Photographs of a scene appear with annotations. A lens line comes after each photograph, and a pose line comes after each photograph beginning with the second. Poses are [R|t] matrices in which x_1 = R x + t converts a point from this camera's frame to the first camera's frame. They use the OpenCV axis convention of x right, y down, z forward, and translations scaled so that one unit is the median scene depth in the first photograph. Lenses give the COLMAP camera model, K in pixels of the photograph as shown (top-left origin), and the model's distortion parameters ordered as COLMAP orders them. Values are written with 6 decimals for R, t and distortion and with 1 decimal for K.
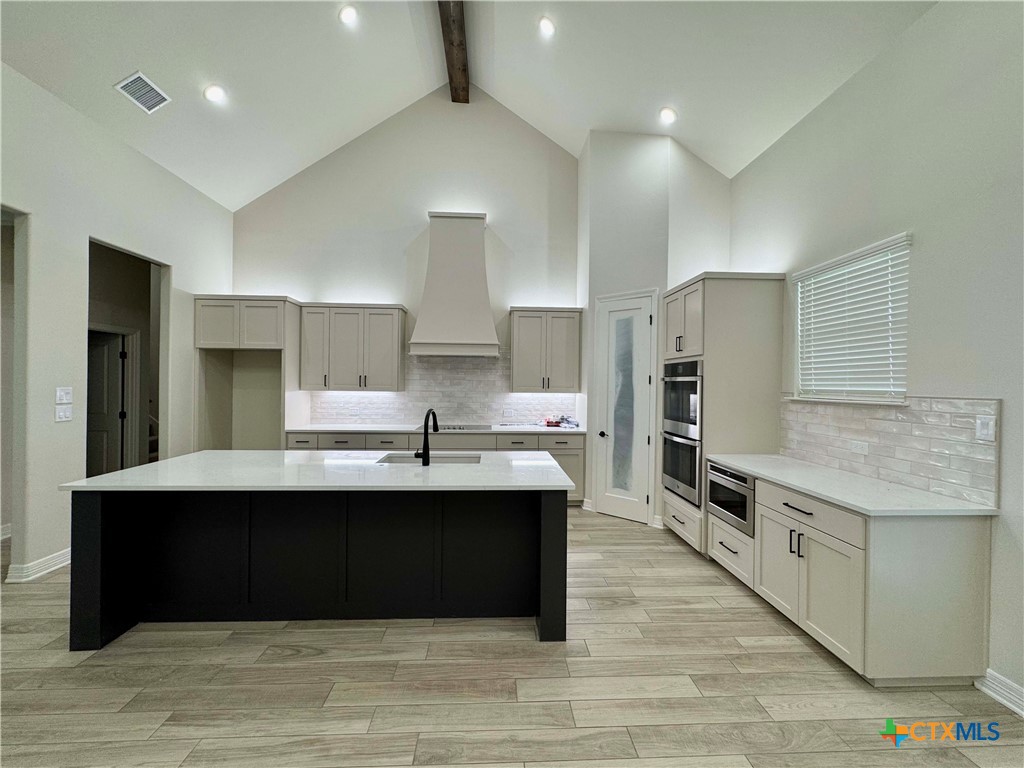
lens RADIAL K [[408.9, 0, 511.4], [0, 408.9, 384.7], [0, 0, 1]] dist [-0.002408, 0.000754]
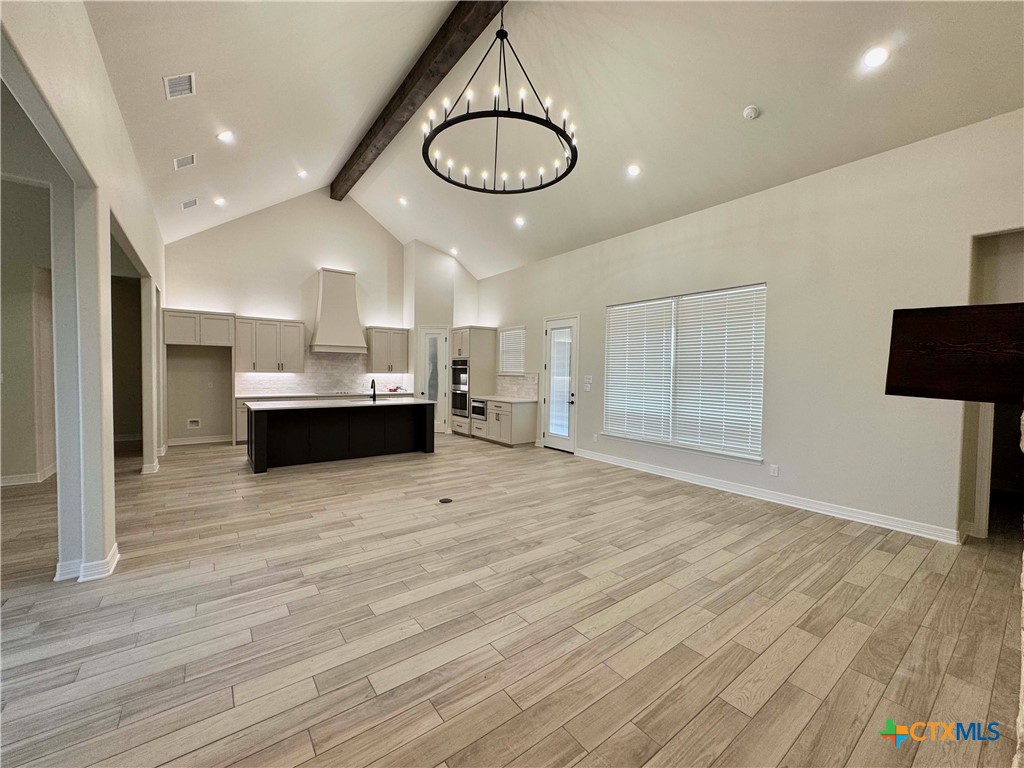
lens RADIAL K [[408.9, 0, 511.4], [0, 408.9, 384.7], [0, 0, 1]] dist [-0.002408, 0.000754]
pose [[0.827046, -0.019760, 0.561786, -0.582957], [-0.002556, 0.999239, 0.038910, -0.002800], [-0.562128, -0.033617, 0.826367, -0.979568]]
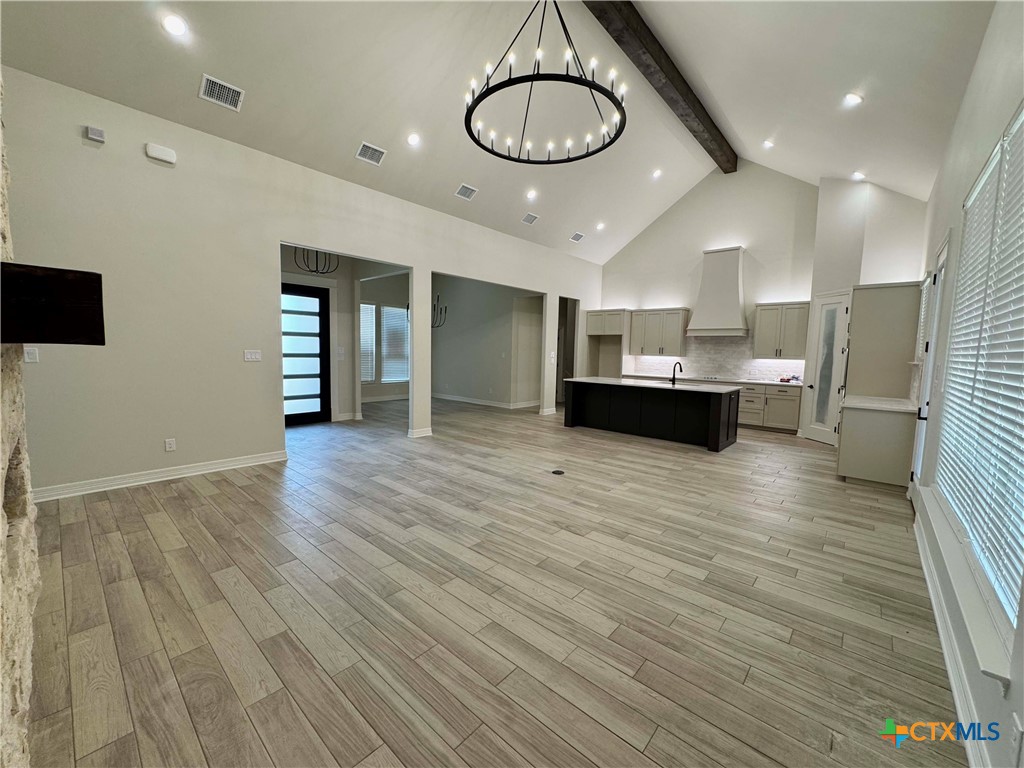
lens RADIAL K [[408.9, 0, 511.4], [0, 408.9, 384.7], [0, 0, 1]] dist [-0.002408, 0.000754]
pose [[0.715627, 0.064341, -0.695513, 0.502446], [-0.015684, 0.996977, 0.076092, 0.016664], [0.698307, -0.043546, 0.714473, -0.898172]]
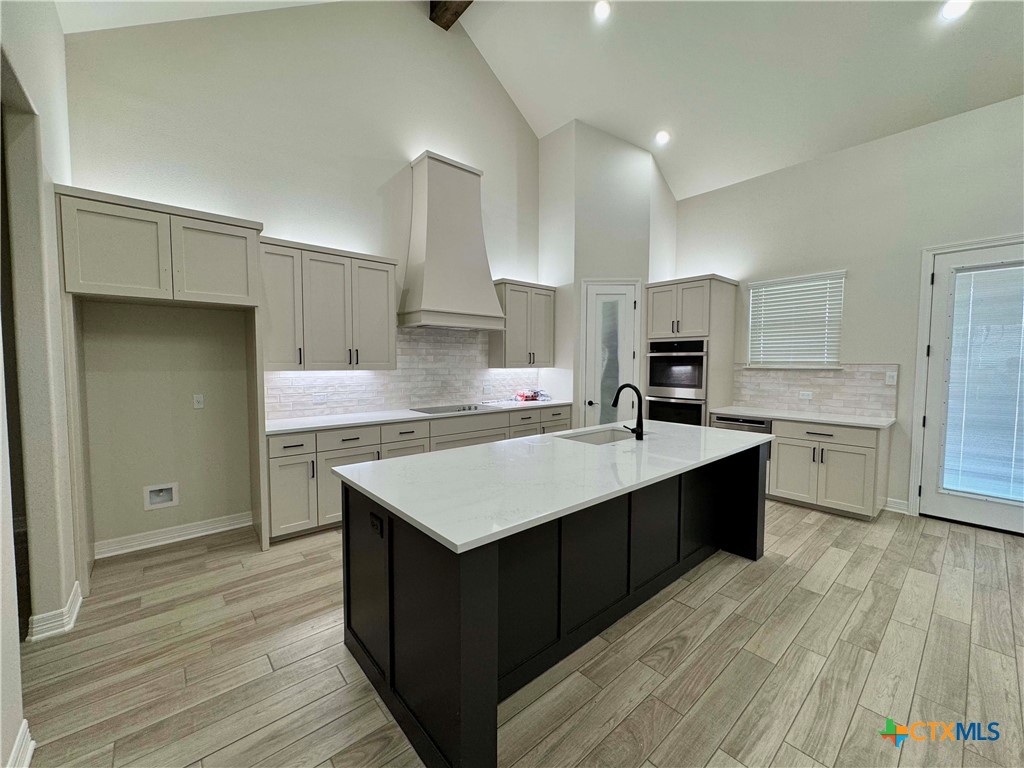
lens RADIAL K [[408.9, 0, 511.4], [0, 408.9, 384.7], [0, 0, 1]] dist [-0.002408, 0.000754]
pose [[0.788213, -0.044239, 0.613810, -0.671666], [0.008904, 0.998128, 0.060503, -0.000428], [-0.615338, -0.042224, 0.787132, 0.258714]]
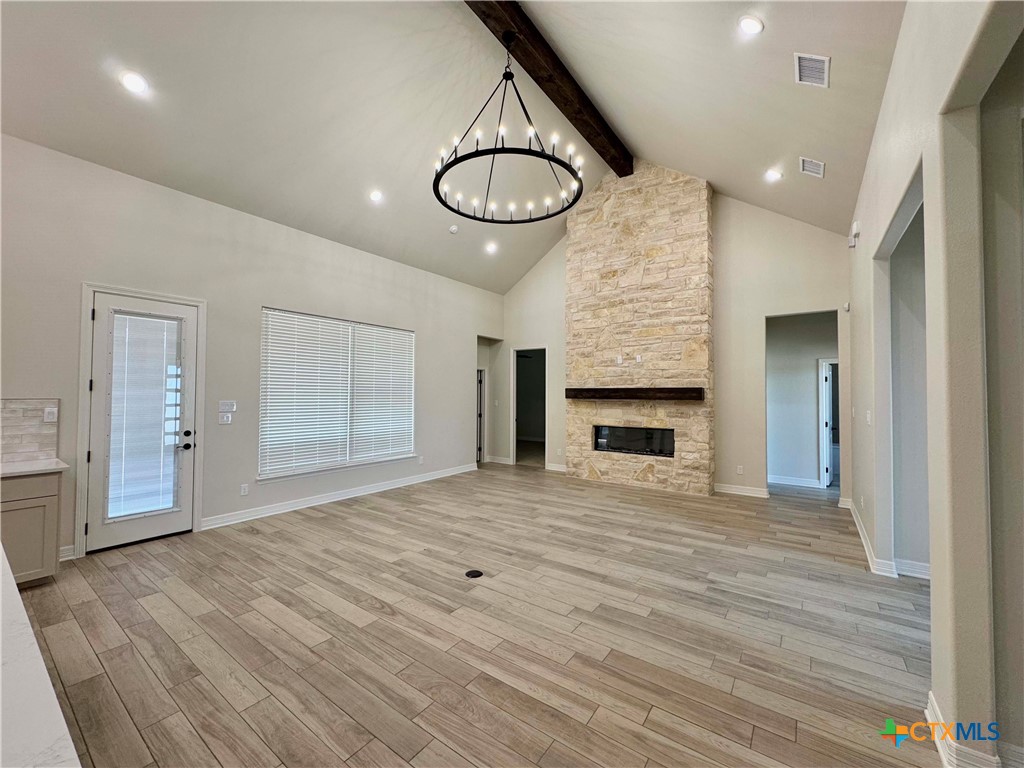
lens RADIAL K [[408.9, 0, 511.4], [0, 408.9, 384.7], [0, 0, 1]] dist [-0.002408, 0.000754]
pose [[-0.779980, -0.001671, 0.625802, -0.676884], [-0.013697, 0.999802, -0.014402, -0.012490], [-0.625654, -0.019805, -0.779849, 0.509258]]
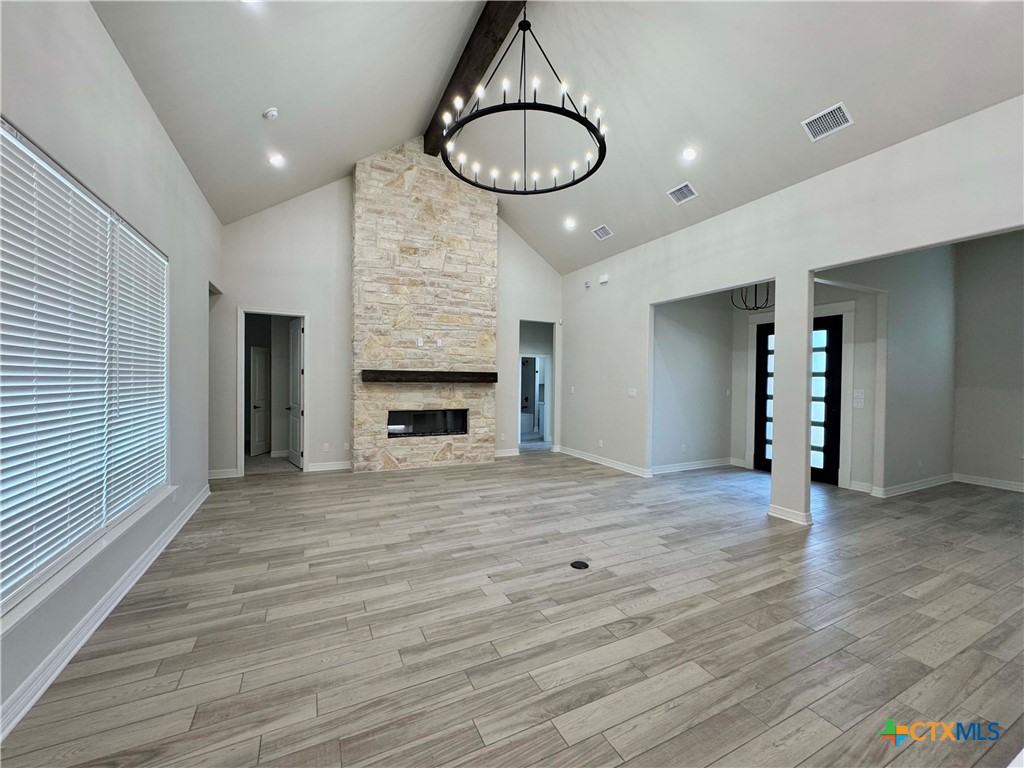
lens RADIAL K [[408.9, 0, 511.4], [0, 408.9, 384.7], [0, 0, 1]] dist [-0.002408, 0.000754]
pose [[-0.916236, -0.018623, -0.400207, 0.265303], [-0.024454, 0.999656, 0.009467, 0.000559], [0.399893, 0.018461, -0.916376, 0.572241]]
